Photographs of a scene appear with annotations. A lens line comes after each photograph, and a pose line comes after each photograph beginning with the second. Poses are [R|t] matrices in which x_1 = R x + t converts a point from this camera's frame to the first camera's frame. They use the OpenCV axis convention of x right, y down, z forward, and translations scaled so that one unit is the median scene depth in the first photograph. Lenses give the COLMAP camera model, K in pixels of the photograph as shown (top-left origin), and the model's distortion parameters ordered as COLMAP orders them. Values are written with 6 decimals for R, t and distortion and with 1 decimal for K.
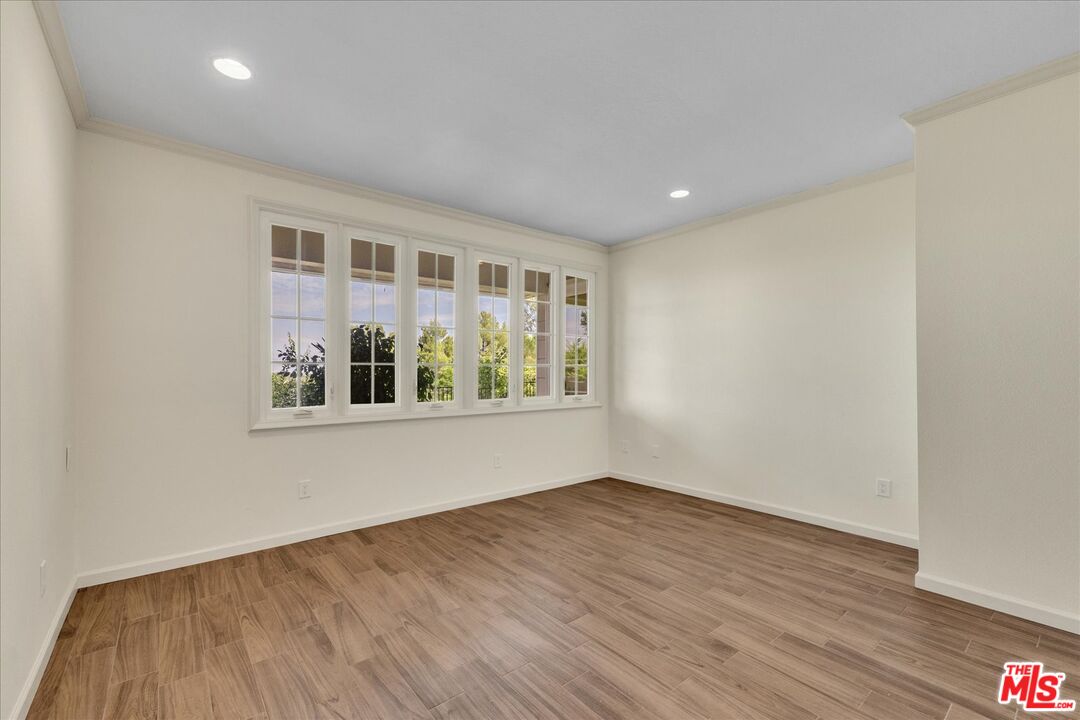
lens RADIAL K [[463.5, 0, 541.0], [0, 463.5, 363.6], [0, 0, 1]] dist [0.009642, 0.000141]
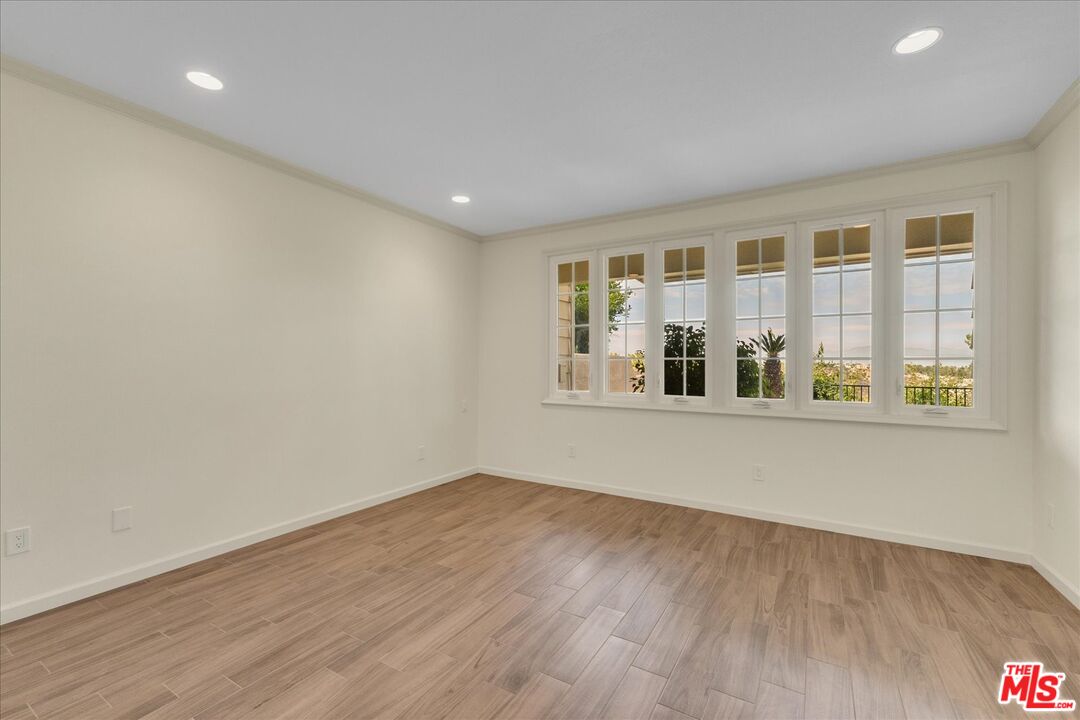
lens RADIAL K [[463.5, 0, 540.6], [0, 463.5, 354.6], [0, 0, 1]] dist [0.009642, 0.000141]
pose [[0.330063, -0.017370, -0.943799, 0.675742], [0.009265, 0.999842, -0.015161, 0.006400], [0.943913, -0.003741, 0.330172, 0.414420]]
